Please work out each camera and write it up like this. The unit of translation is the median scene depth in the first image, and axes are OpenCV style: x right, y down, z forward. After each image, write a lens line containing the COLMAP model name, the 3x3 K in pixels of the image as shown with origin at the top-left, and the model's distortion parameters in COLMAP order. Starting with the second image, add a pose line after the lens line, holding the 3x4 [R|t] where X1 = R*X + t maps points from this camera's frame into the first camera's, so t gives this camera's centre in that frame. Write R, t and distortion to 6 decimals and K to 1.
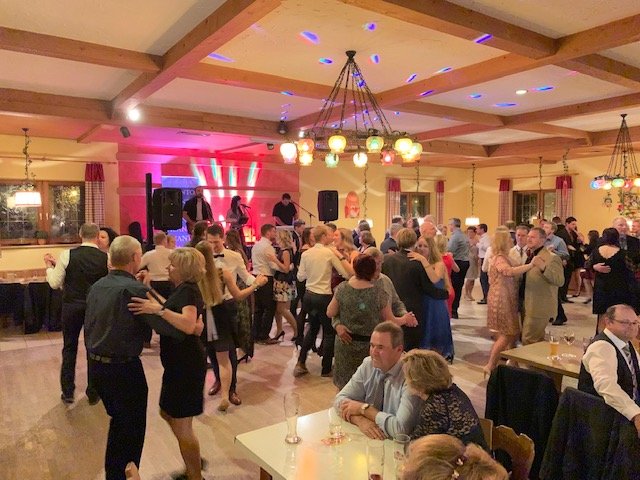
lens RADIAL K [[489.2, 0, 319.7], [0, 489.2, 240.2], [0, 0, 1]] dist [0.030397, -0.036555]
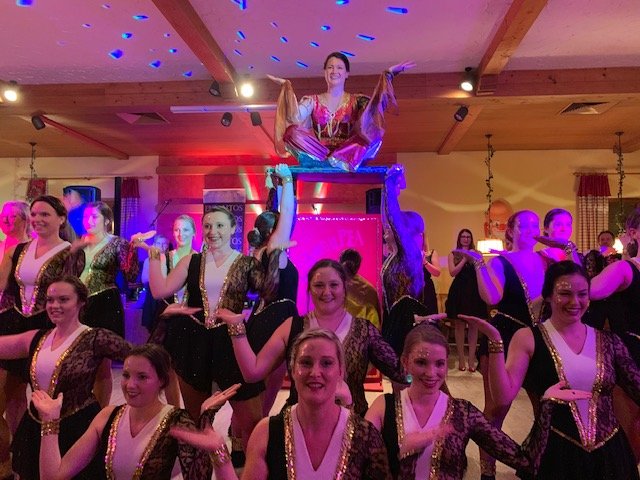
lens RADIAL K [[489.2, 0, 322.1], [0, 489.2, 242.8], [0, 0, 1]] dist [0.030397, -0.036555]
pose [[0.769012, -0.026572, -0.638682, 0.391898], [-0.044243, 0.994527, -0.094648, 0.032783], [0.637701, 0.101043, 0.763628, 0.518962]]
